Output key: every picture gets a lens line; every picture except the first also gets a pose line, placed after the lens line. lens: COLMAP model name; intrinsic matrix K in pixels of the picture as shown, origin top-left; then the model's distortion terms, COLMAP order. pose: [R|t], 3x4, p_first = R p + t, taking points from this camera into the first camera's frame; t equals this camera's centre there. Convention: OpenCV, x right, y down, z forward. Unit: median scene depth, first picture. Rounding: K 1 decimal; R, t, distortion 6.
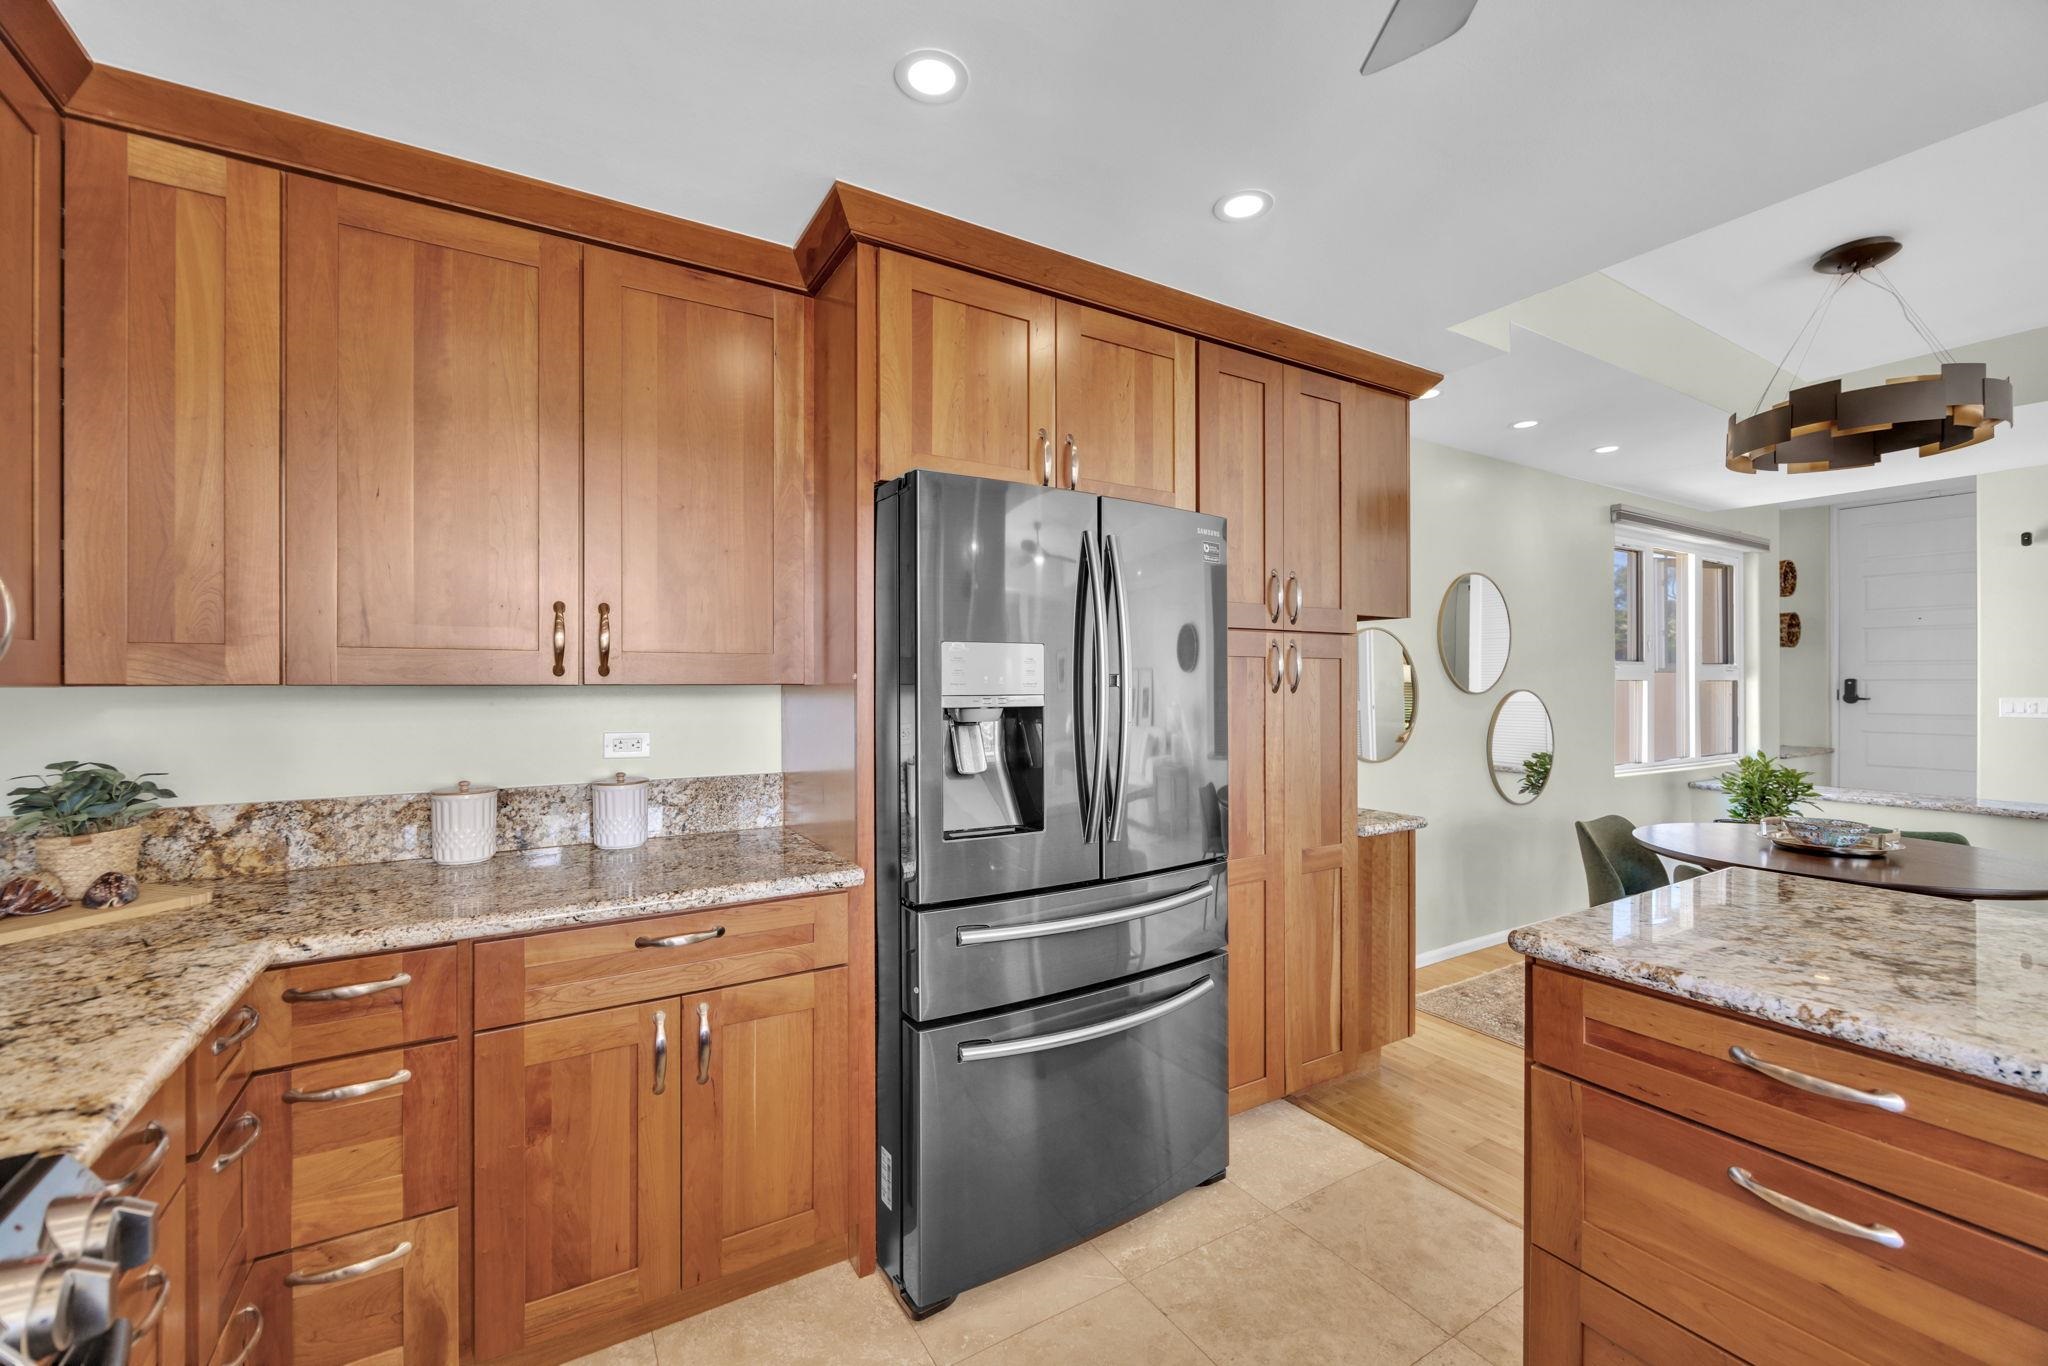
lens RADIAL K [[814.8, 0, 1030.6], [0, 814.8, 682.3], [0, 0, 1]] dist [-0.001093, -0.000016]
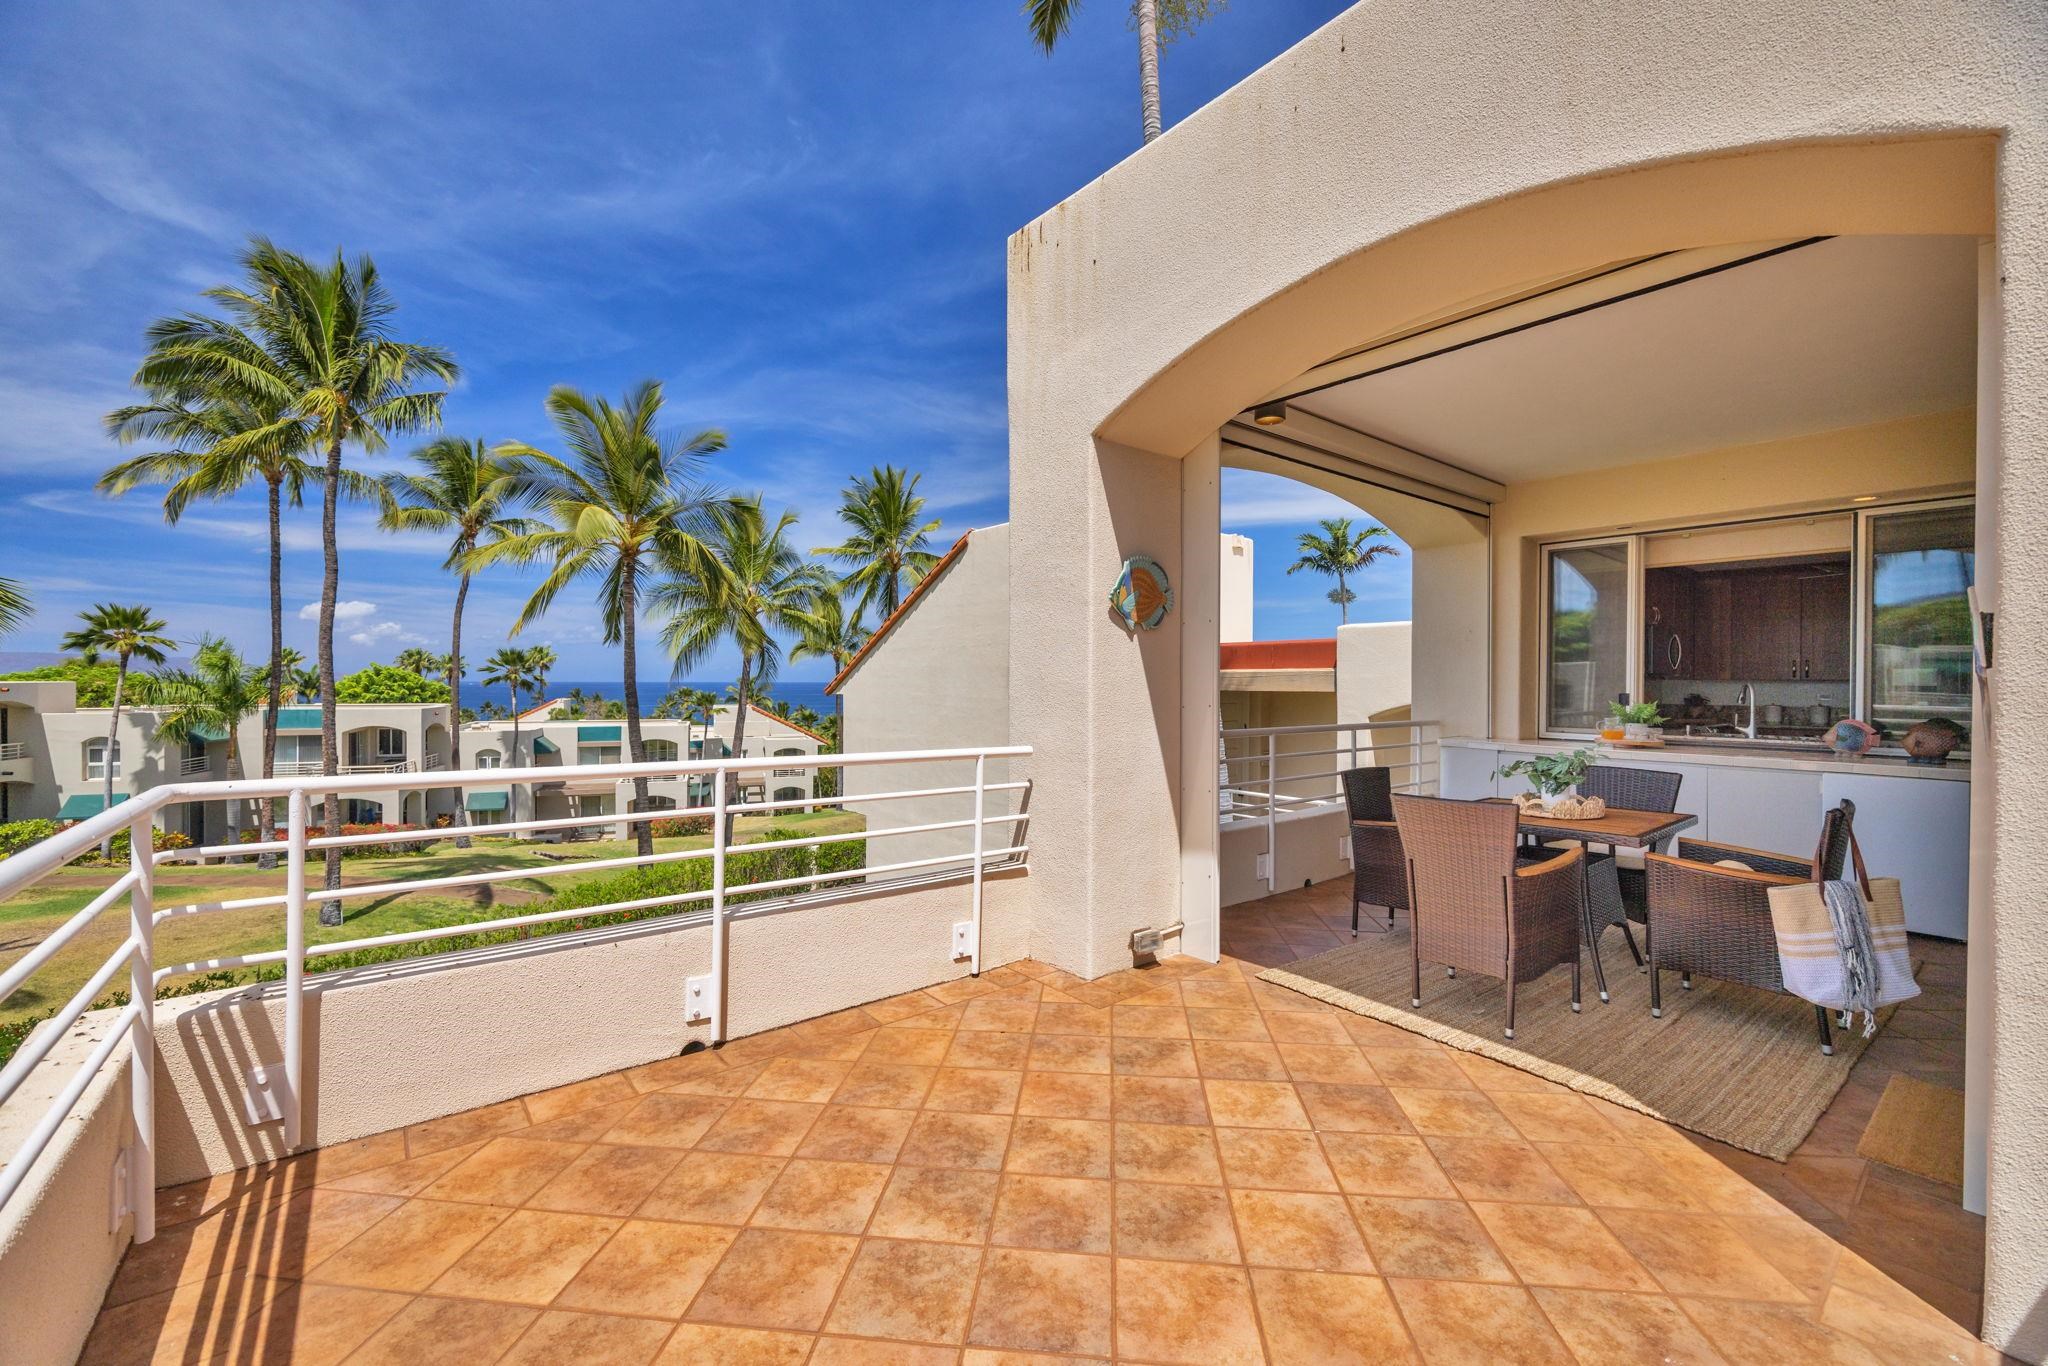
lens RADIAL K [[814.8, 0, 1030.6], [0, 814.8, 682.3], [0, 0, 1]] dist [-0.001093, -0.000016]
pose [[0.144660, 0.005432, -0.989466, 3.195183], [-0.004175, 0.999979, 0.004880, 0.012704], [0.989473, 0.003425, 0.144680, -3.735924]]
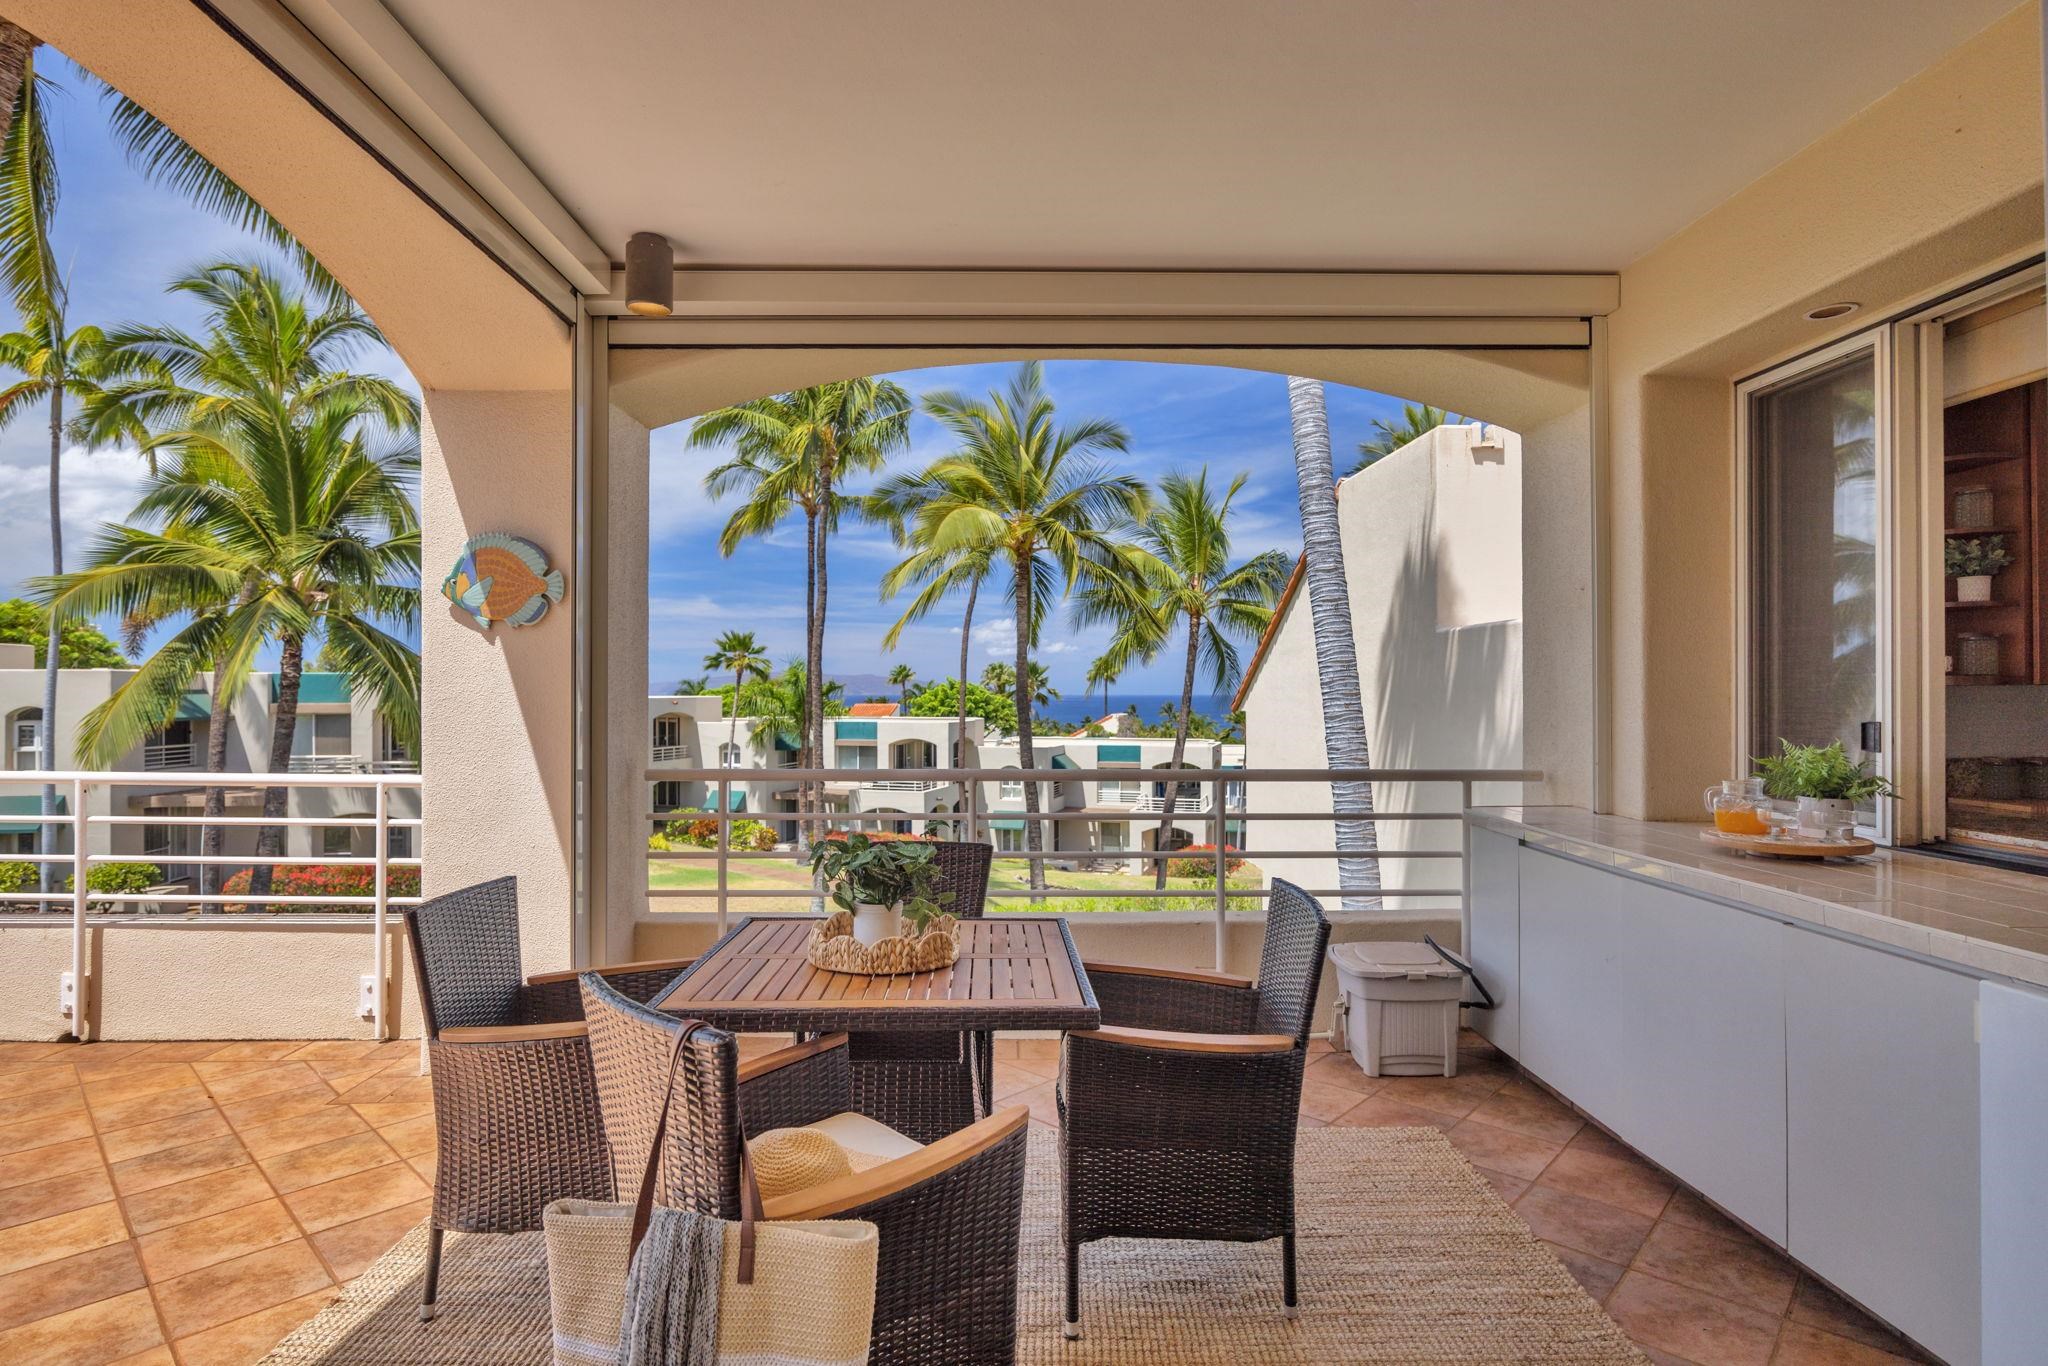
lens RADIAL K [[1031.7, 0, 1024.0], [0, 1031.7, 683.0], [0, 0, 1]] dist [-0.004254, -0.000407]
pose [[-0.489765, -0.004182, -0.871845, 2.362690], [0.002552, 0.999977, -0.006230, 0.006513], [0.871851, -0.005276, -0.489743, -1.122306]]
